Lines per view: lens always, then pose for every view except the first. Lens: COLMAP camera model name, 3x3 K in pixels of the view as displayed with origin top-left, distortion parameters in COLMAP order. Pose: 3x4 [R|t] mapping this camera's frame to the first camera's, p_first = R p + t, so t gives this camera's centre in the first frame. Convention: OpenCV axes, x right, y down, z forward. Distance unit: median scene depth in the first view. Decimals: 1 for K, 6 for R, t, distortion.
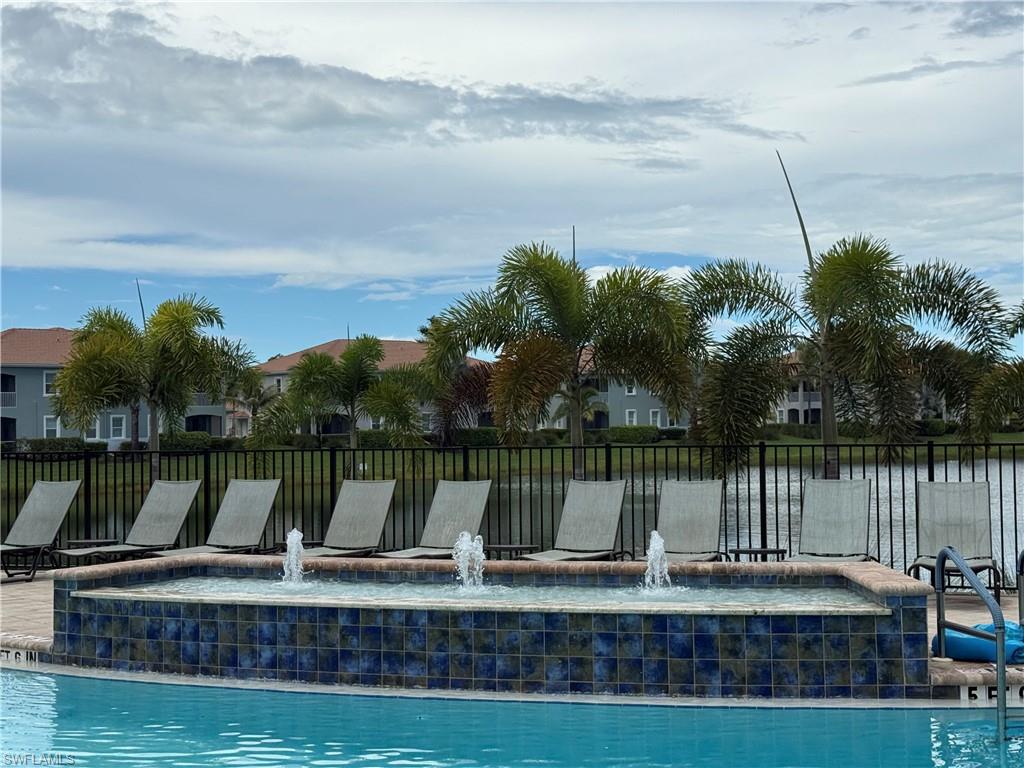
lens RADIAL K [[1430.0, 0, 512.0], [0, 1430.0, 384.0], [0, 0, 1]] dist [0.007529, 0.018171]
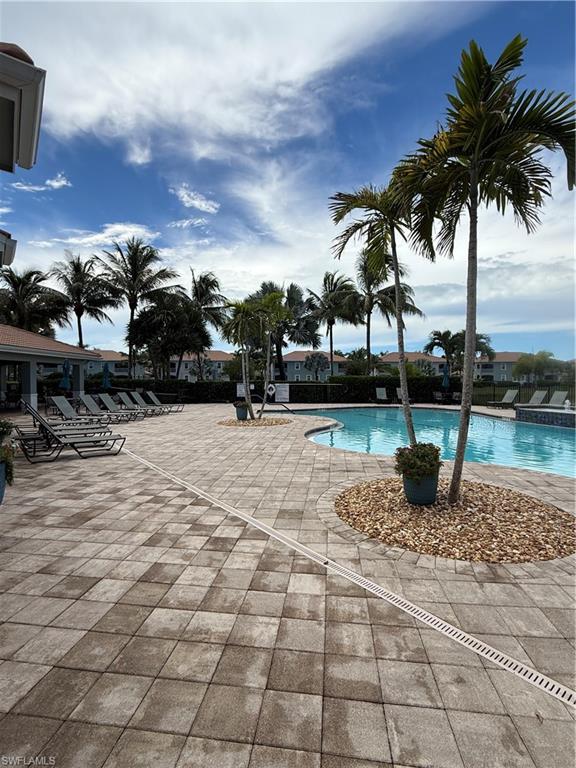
lens RADIAL K [[375.4, 0, 288.0], [0, 375.4, 384.0], [0, 0, 1]] dist [0.002758, 0.000248]
pose [[0.680068, 0.031309, -0.732481, 0.113368], [0.004938, 0.998869, 0.047280, -0.019821], [0.733133, -0.035770, 0.679144, -0.492030]]
